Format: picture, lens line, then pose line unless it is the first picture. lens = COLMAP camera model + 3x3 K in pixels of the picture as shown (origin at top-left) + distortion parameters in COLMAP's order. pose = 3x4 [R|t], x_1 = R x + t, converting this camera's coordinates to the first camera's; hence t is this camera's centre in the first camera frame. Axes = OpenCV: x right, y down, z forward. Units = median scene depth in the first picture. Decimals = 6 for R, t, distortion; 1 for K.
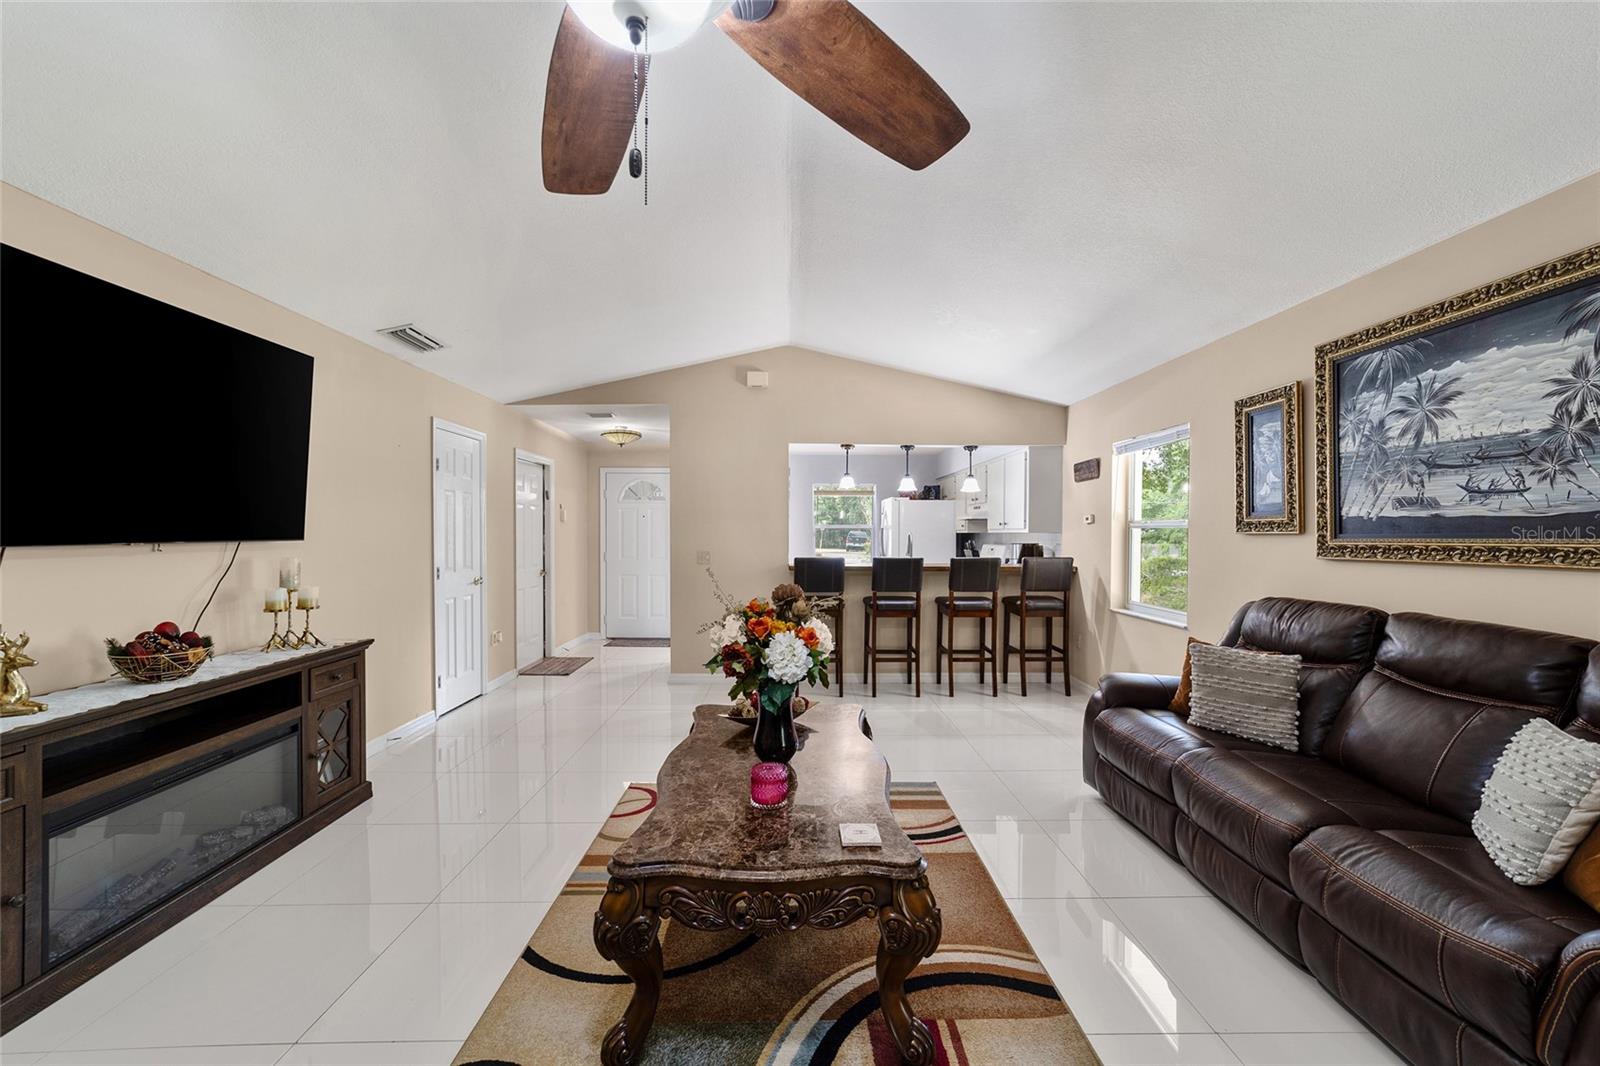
lens RADIAL K [[619.7, 0, 800.6], [0, 619.7, 541.0], [0, 0, 1]] dist [-0.018059, 0.009124]
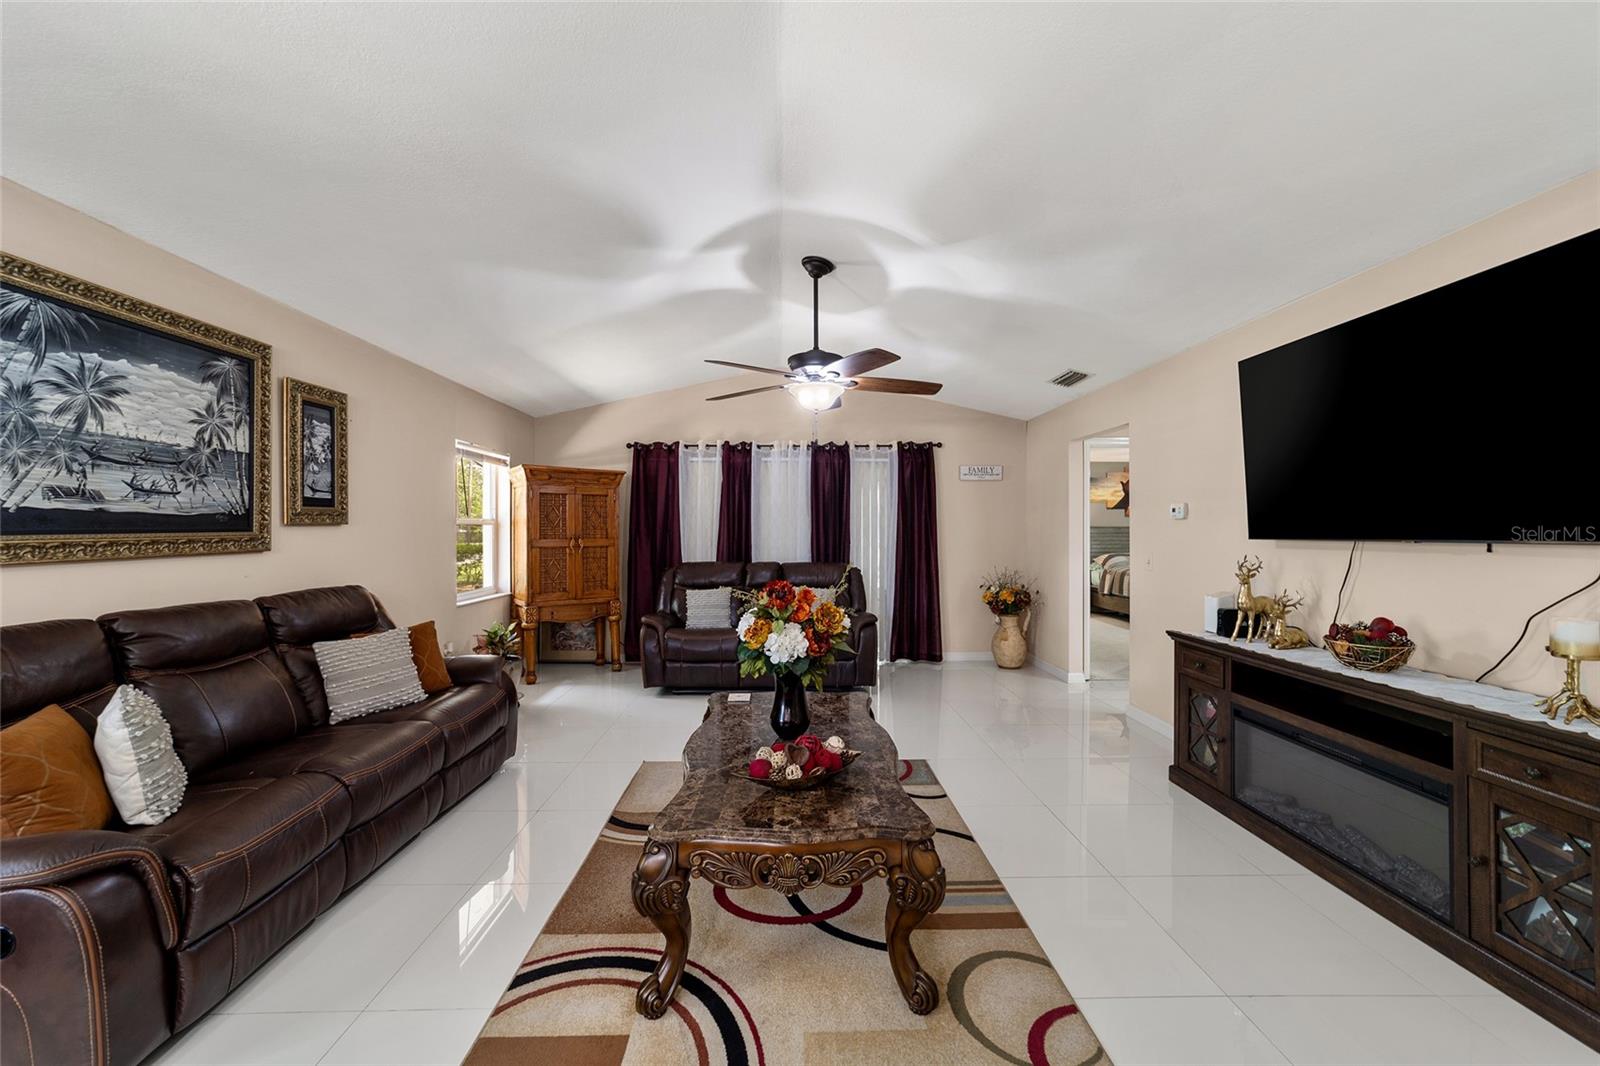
lens RADIAL K [[615.2, 0, 796.2], [0, 615.2, 529.7], [0, 0, 1]] dist [-0.018300, 0.008974]
pose [[-0.999993, -0.002618, -0.002782, -0.039275], [-0.002656, 0.999901, 0.013824, -0.023842], [0.002746, 0.013832, -0.999901, 1.756355]]
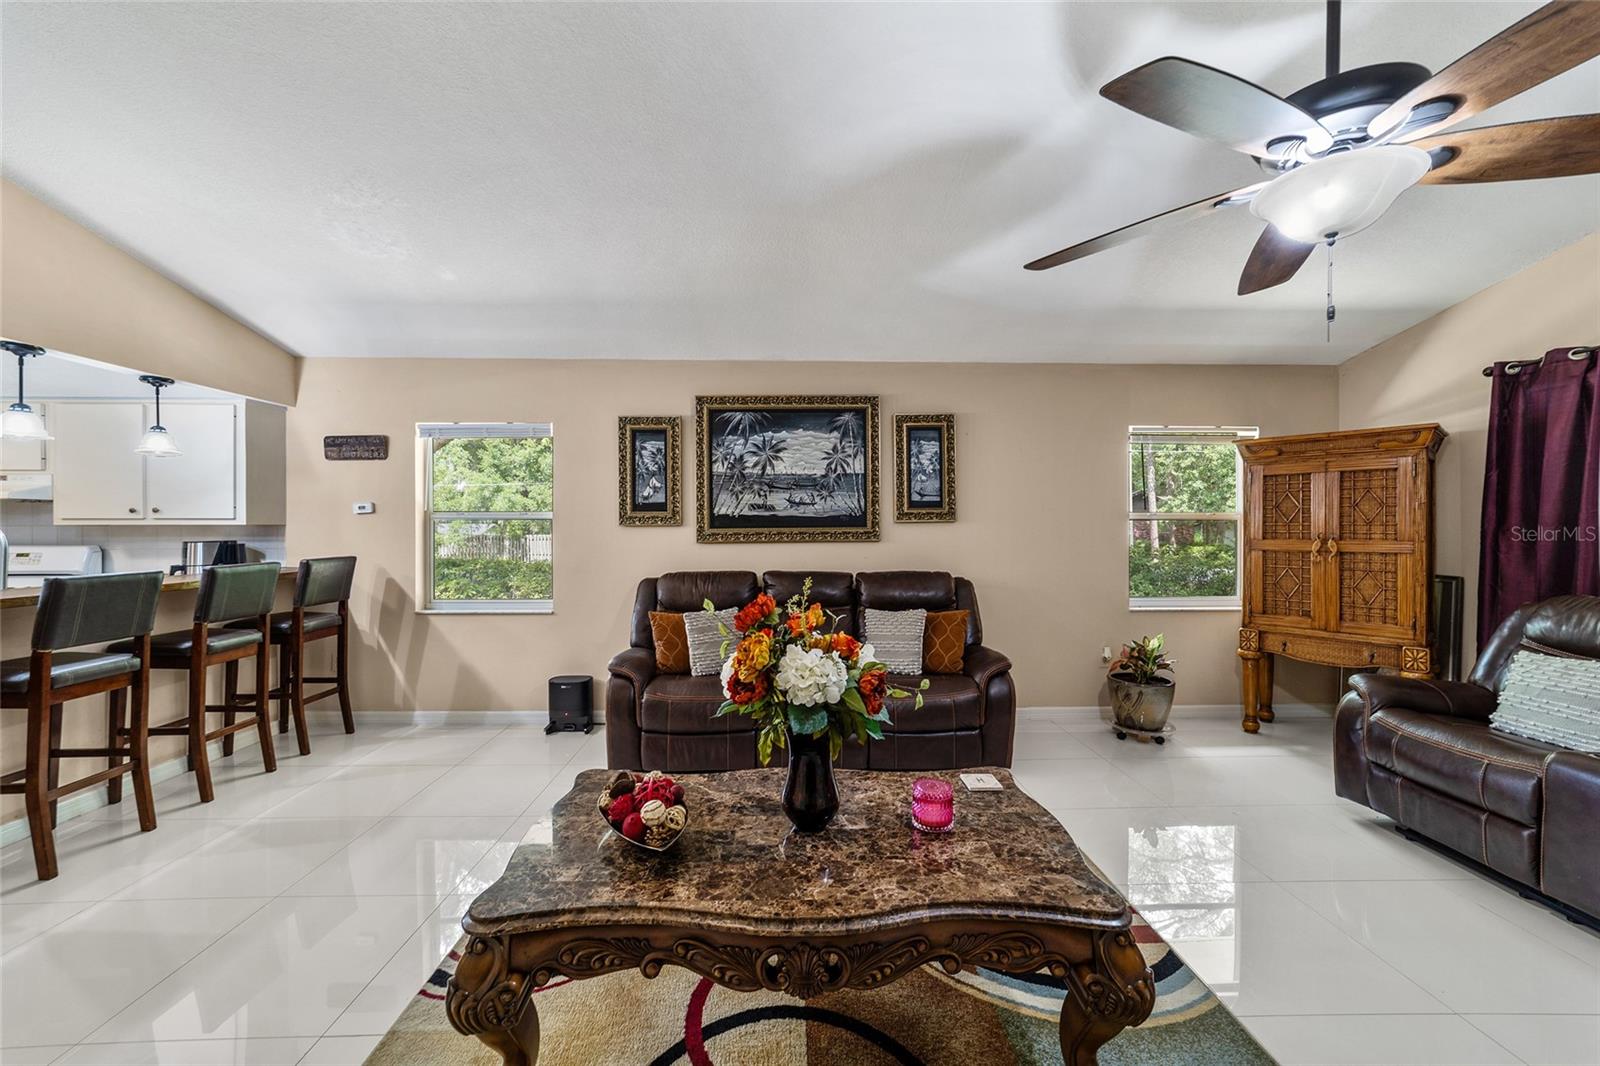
lens RADIAL K [[615.2, 0, 796.2], [0, 615.2, 529.7], [0, 0, 1]] dist [-0.018300, 0.008974]
pose [[-0.007958, -0.008874, 0.999929, -0.669964], [0.013449, 0.999869, 0.008981, -0.012699], [-0.999878, 0.013520, -0.007837, 0.854550]]
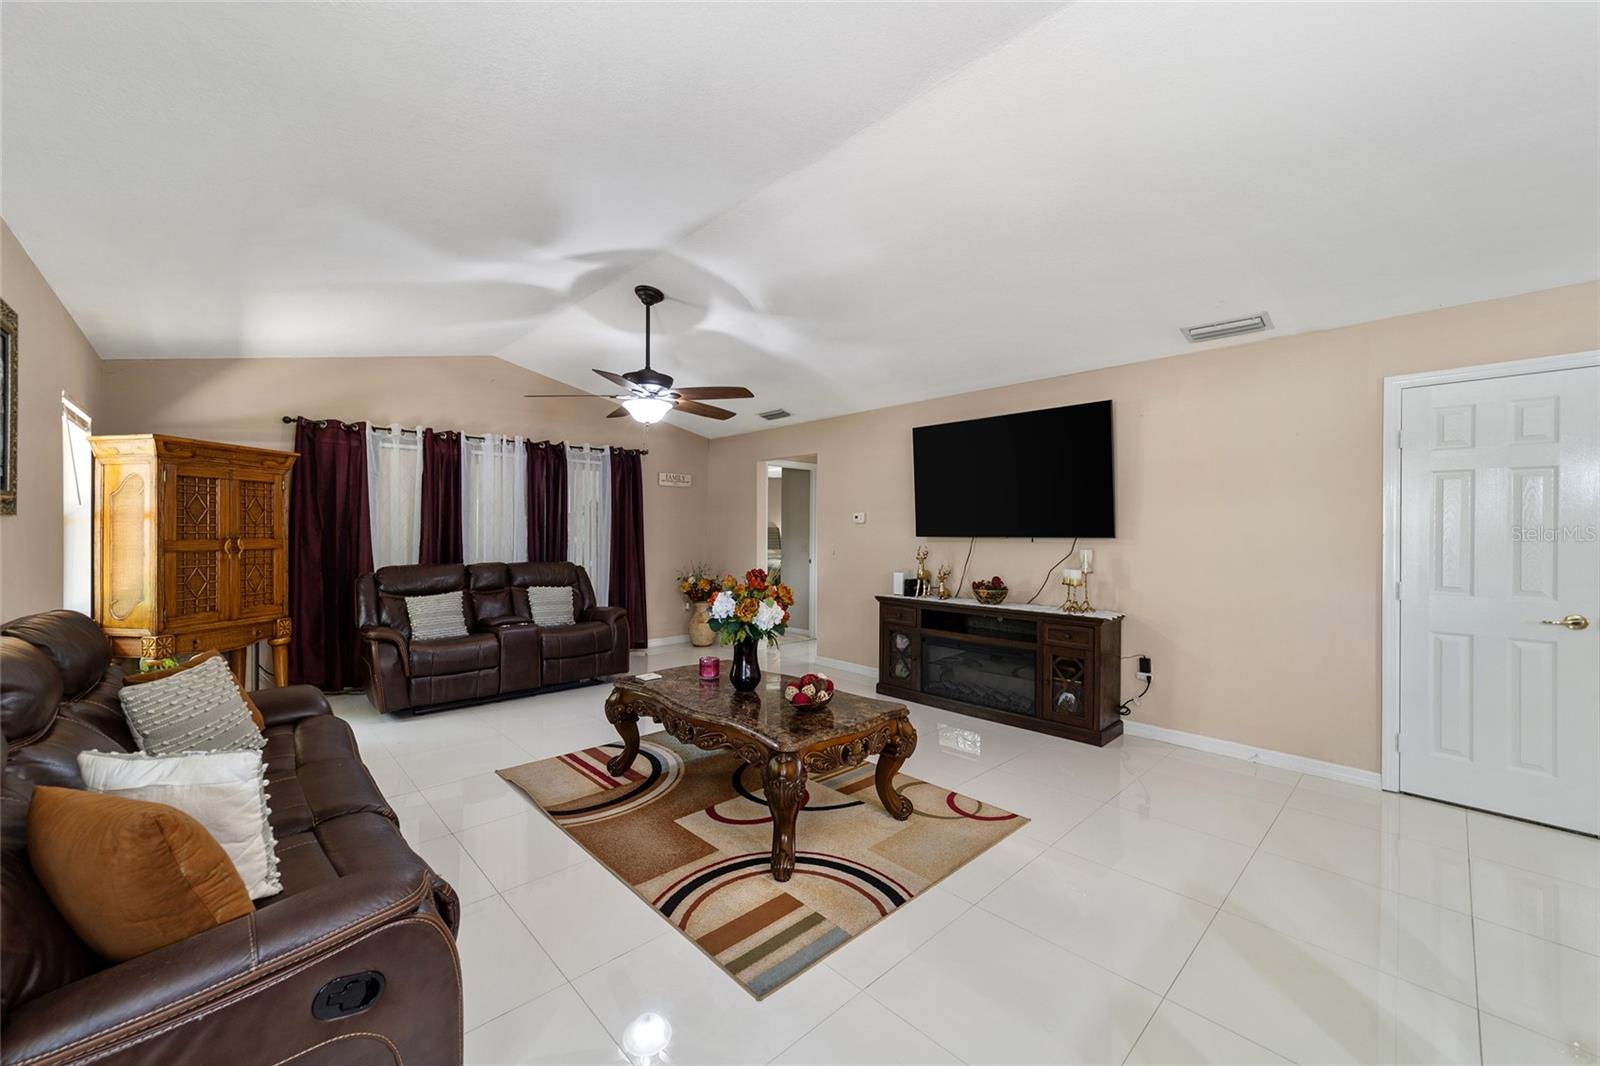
lens RADIAL K [[624.6, 0, 797.3], [0, 624.6, 530.8], [0, 0, 1]] dist [-0.020855, 0.008981]
pose [[-0.740573, -0.005968, -0.671949, 0.707122], [-0.016481, 0.999821, 0.009284, -0.021671], [0.671774, 0.017949, -0.740539, 1.797141]]
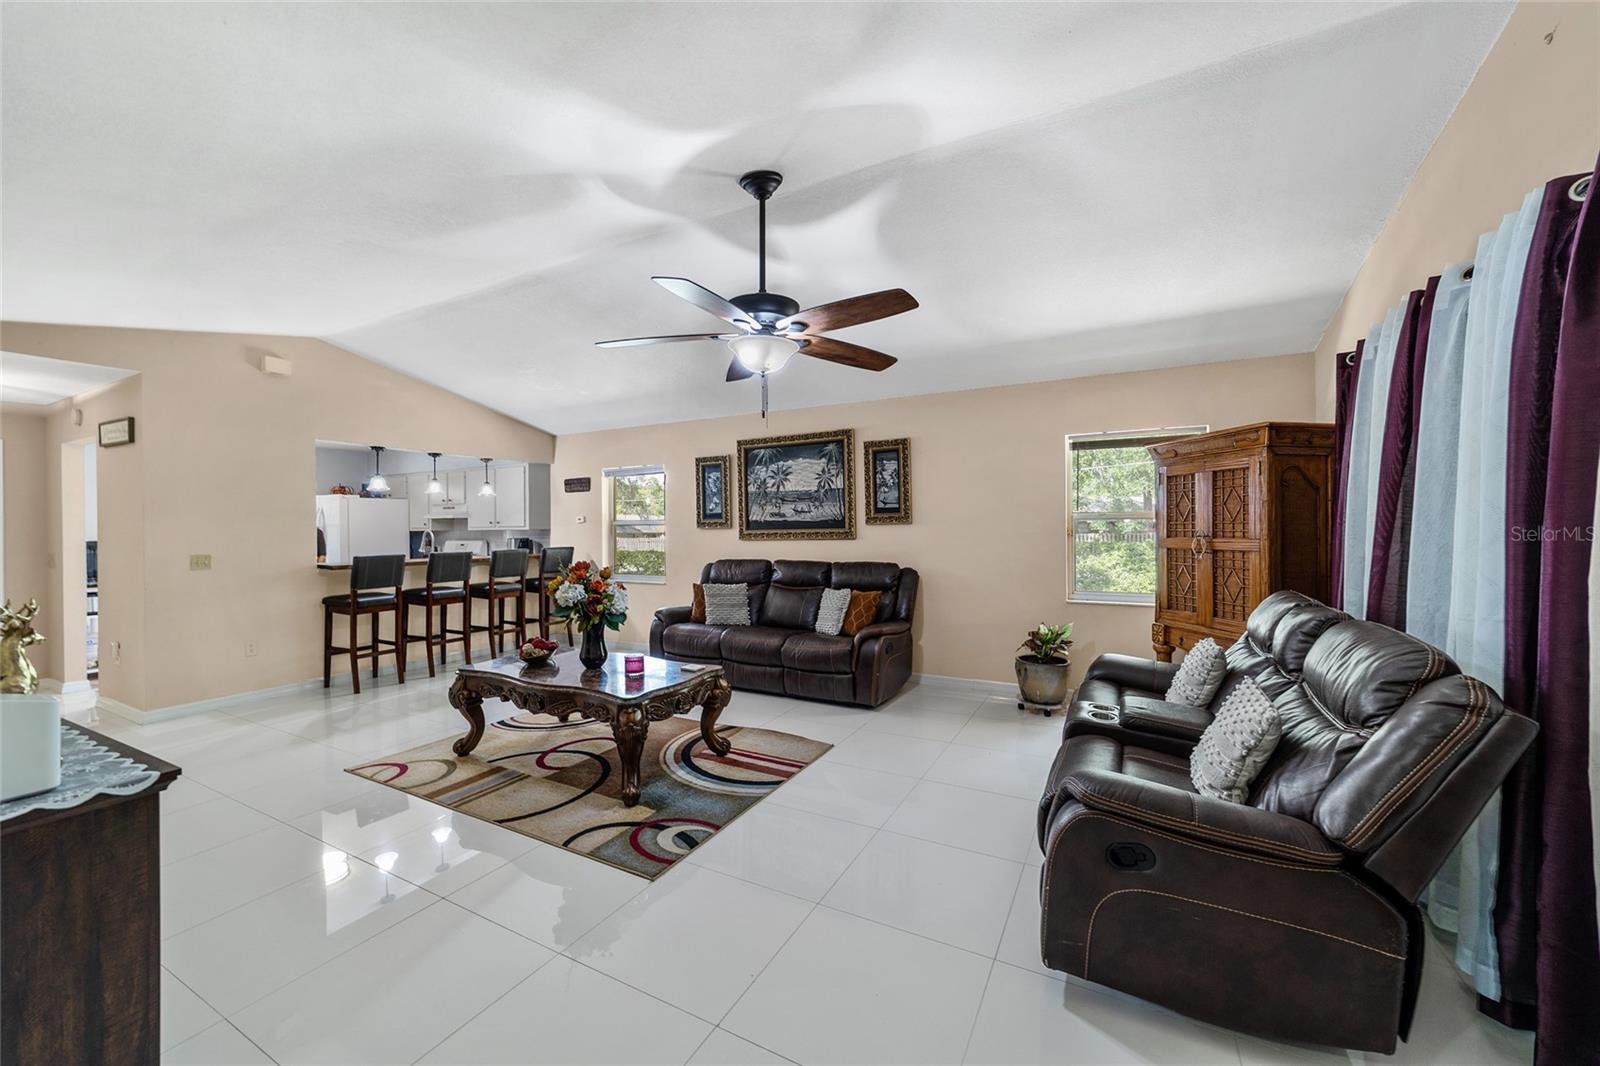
lens RADIAL K [[615.2, 0, 796.2], [0, 615.2, 529.7], [0, 0, 1]] dist [-0.018300, 0.008974]
pose [[0.492665, -0.009991, 0.870162, -1.009158], [0.022106, 0.999755, -0.001037, 0.000386], [-0.869938, 0.019747, 0.492765, -0.245839]]
